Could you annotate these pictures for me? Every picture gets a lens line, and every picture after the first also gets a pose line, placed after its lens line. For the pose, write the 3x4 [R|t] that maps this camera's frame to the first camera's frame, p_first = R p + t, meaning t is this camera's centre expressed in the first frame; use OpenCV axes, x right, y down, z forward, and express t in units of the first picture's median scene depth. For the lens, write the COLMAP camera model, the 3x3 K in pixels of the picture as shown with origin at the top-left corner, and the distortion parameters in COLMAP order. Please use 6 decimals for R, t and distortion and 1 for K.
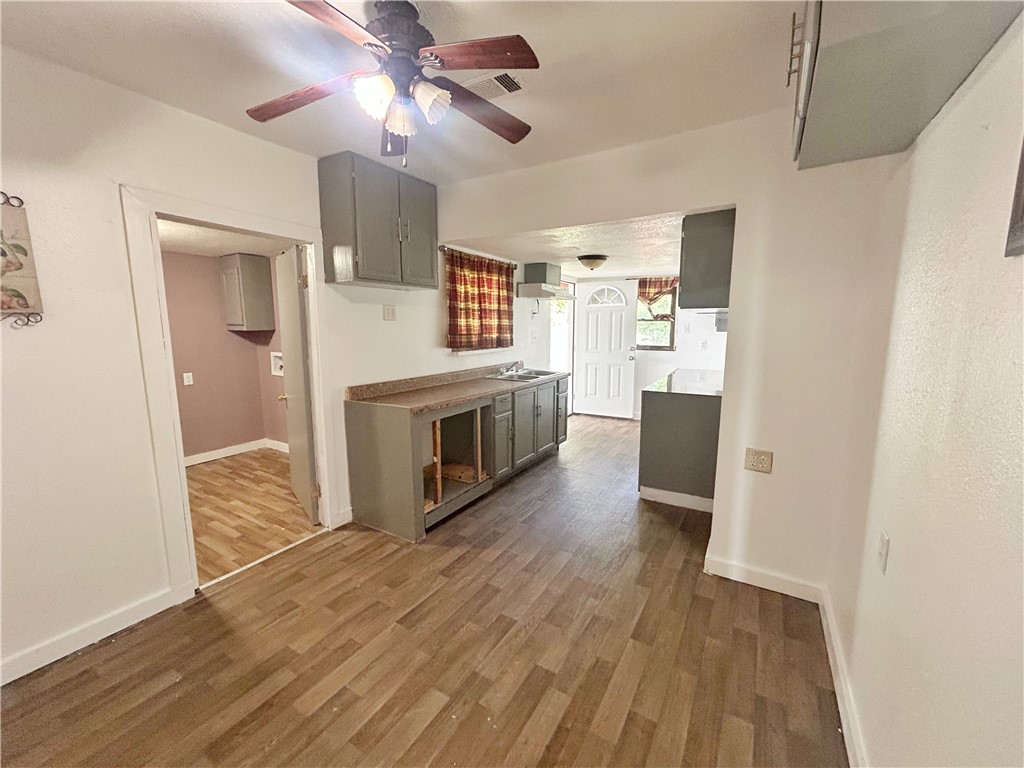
lens RADIAL K [[413.6, 0, 504.7], [0, 413.6, 385.2], [0, 0, 1]] dist [0.000086, -0.000408]
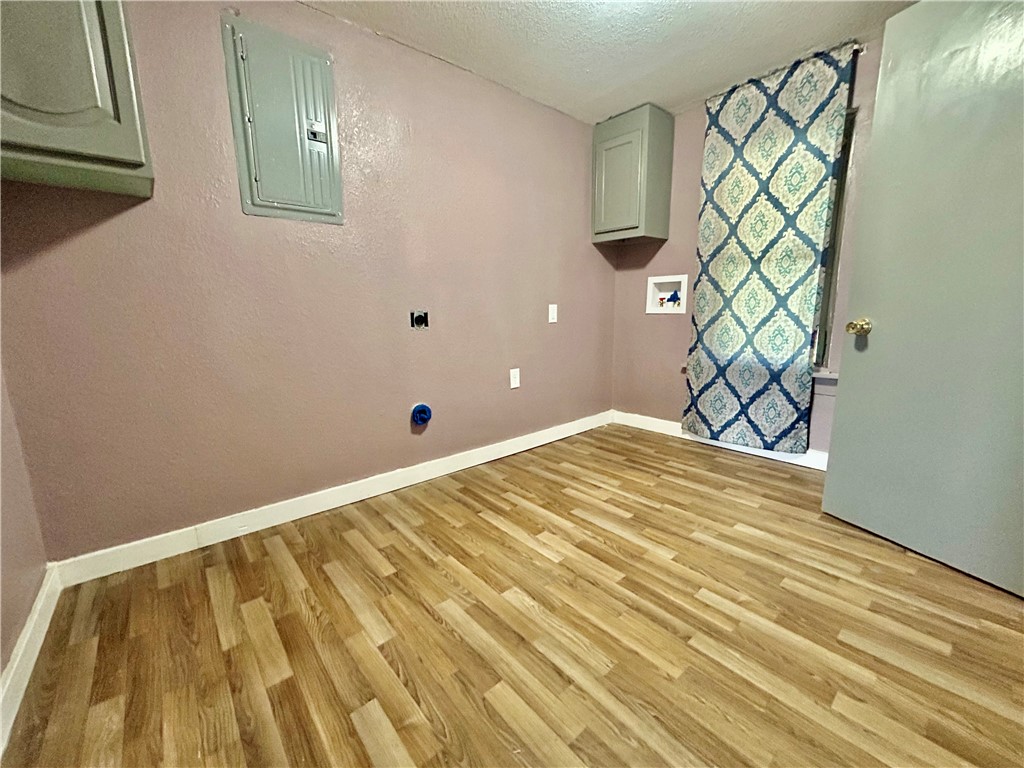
lens RADIAL K [[413.6, 0, 504.7], [0, 413.6, 385.2], [0, 0, 1]] dist [0.000086, -0.000408]
pose [[0.952970, 0.040575, -0.300337, -0.647325], [-0.027630, 0.998502, 0.047227, 0.071263], [0.301803, -0.036708, 0.952663, 0.344193]]
